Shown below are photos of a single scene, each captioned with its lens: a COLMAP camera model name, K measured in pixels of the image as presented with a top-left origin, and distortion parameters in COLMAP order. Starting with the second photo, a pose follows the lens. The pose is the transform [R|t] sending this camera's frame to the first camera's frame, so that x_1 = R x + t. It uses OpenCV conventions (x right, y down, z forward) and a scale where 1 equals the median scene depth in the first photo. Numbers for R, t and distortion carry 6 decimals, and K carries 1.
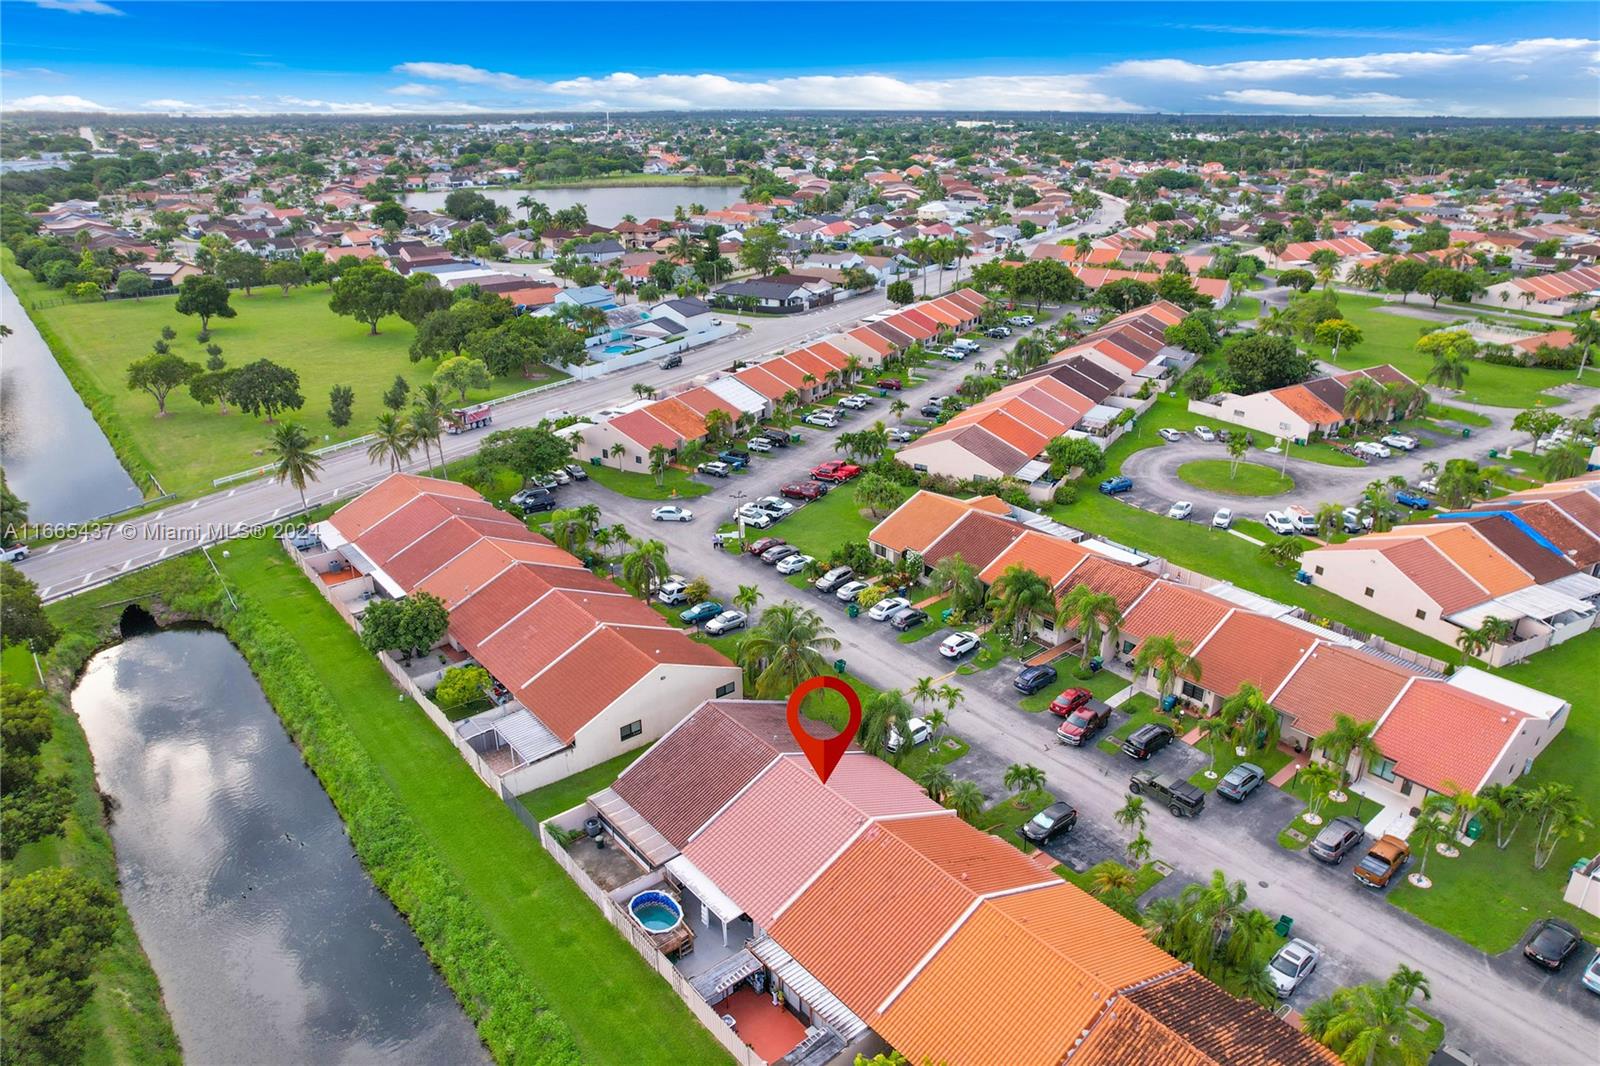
lens RADIAL K [[1056.2, 0, 800.0], [0, 1056.2, 533.0], [0, 0, 1]] dist [0.002785, 0.003178]
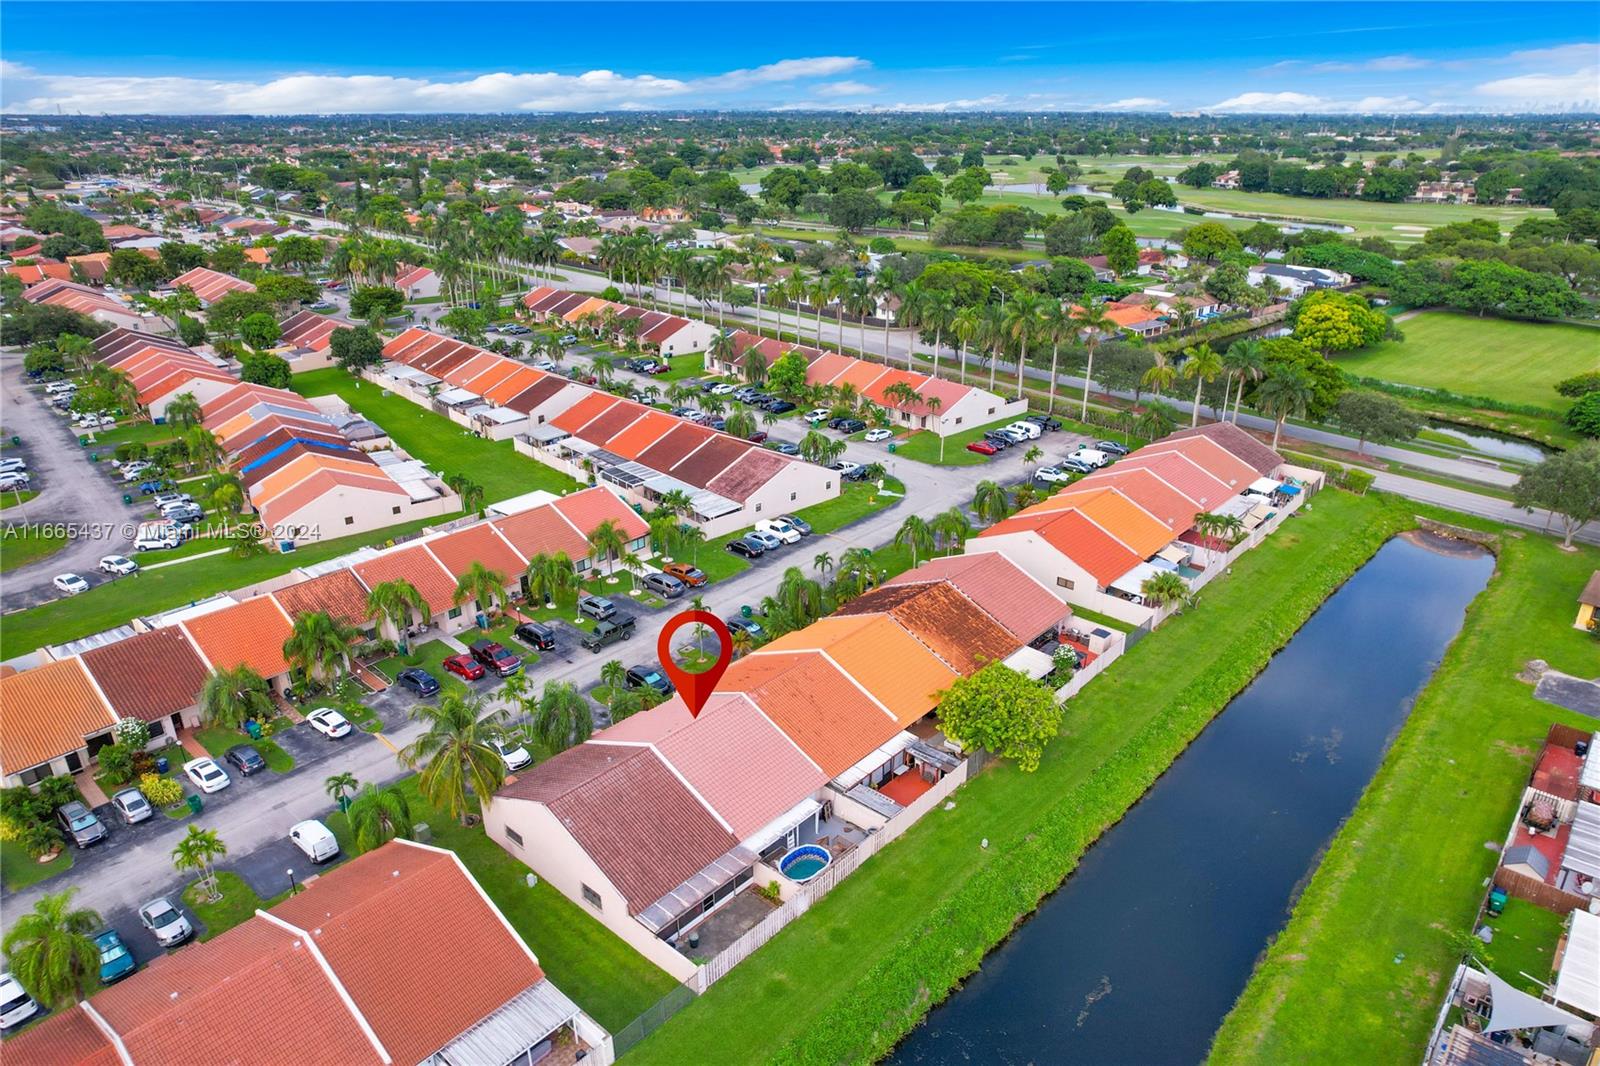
lens RADIAL K [[1056.2, 0, 800.0], [0, 1056.2, 533.0], [0, 0, 1]] dist [0.002785, 0.003178]
pose [[-0.139273, -0.387719, 0.911195, -0.739969], [0.391804, 0.823499, 0.410290, -0.267087], [-0.909446, 0.414153, 0.037219, 0.629500]]
